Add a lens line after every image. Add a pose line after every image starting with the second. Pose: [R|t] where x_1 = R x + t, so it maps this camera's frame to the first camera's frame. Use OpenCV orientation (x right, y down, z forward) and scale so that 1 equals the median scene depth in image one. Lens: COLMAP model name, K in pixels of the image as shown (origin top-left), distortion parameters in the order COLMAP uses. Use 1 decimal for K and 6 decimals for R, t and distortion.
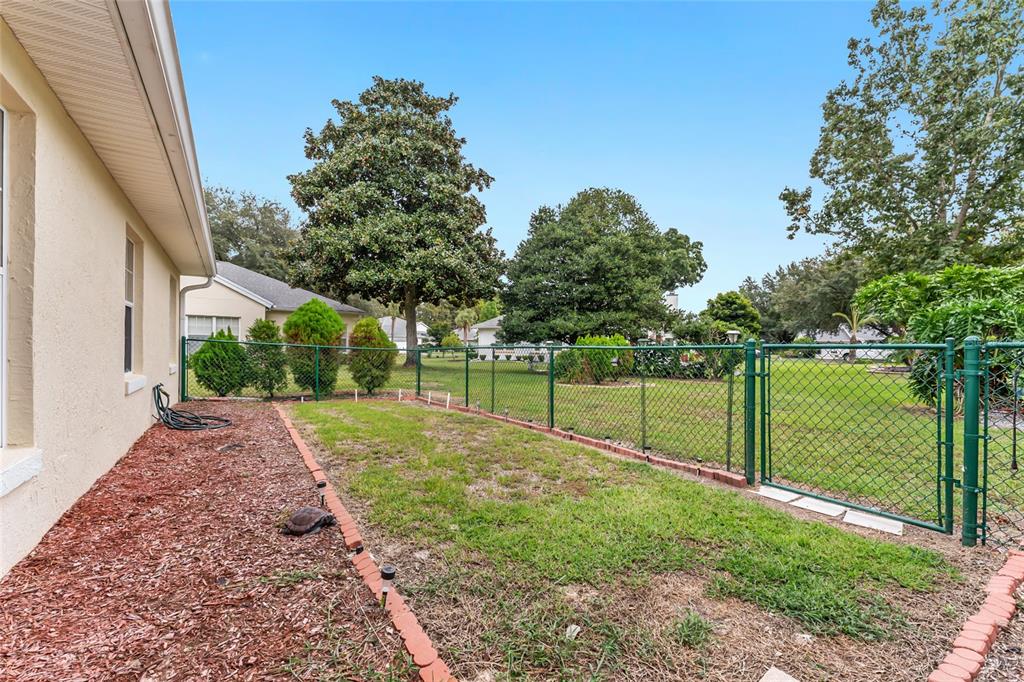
lens RADIAL K [[411.7, 0, 512.0], [0, 411.7, 341.0], [0, 0, 1]] dist [0.000352, -0.000201]
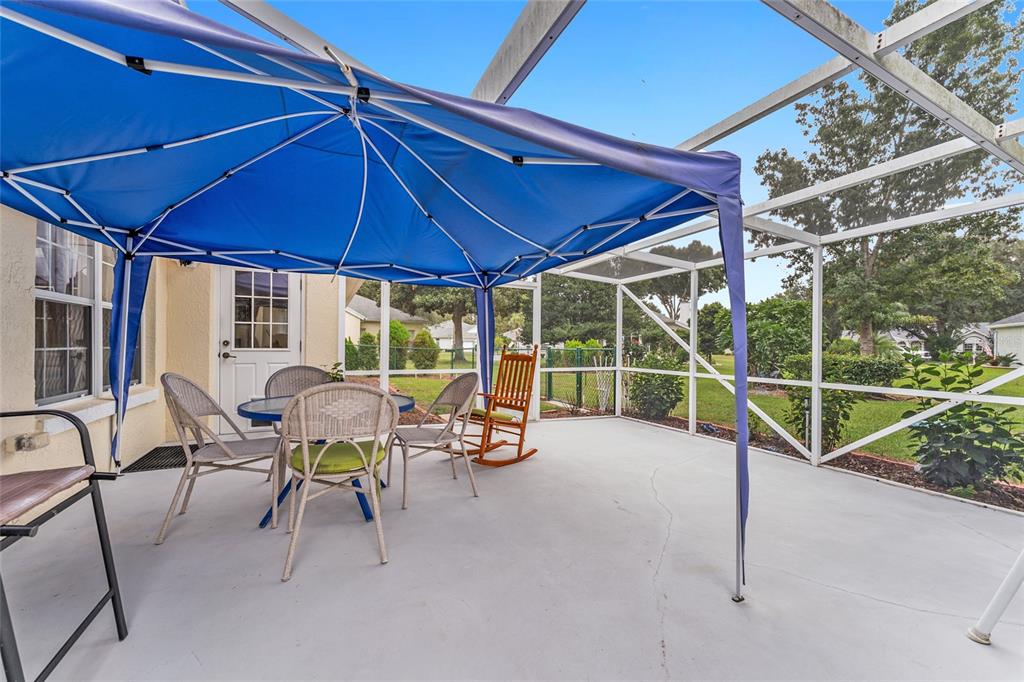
lens RADIAL K [[411.7, 0, 512.0], [0, 411.7, 341.0], [0, 0, 1]] dist [0.000352, -0.000201]
pose [[0.987086, 0.002509, -0.160172, 0.183637], [-0.002186, 0.999995, 0.002194, -0.011677], [0.160177, -0.001816, 0.987087, -0.400071]]
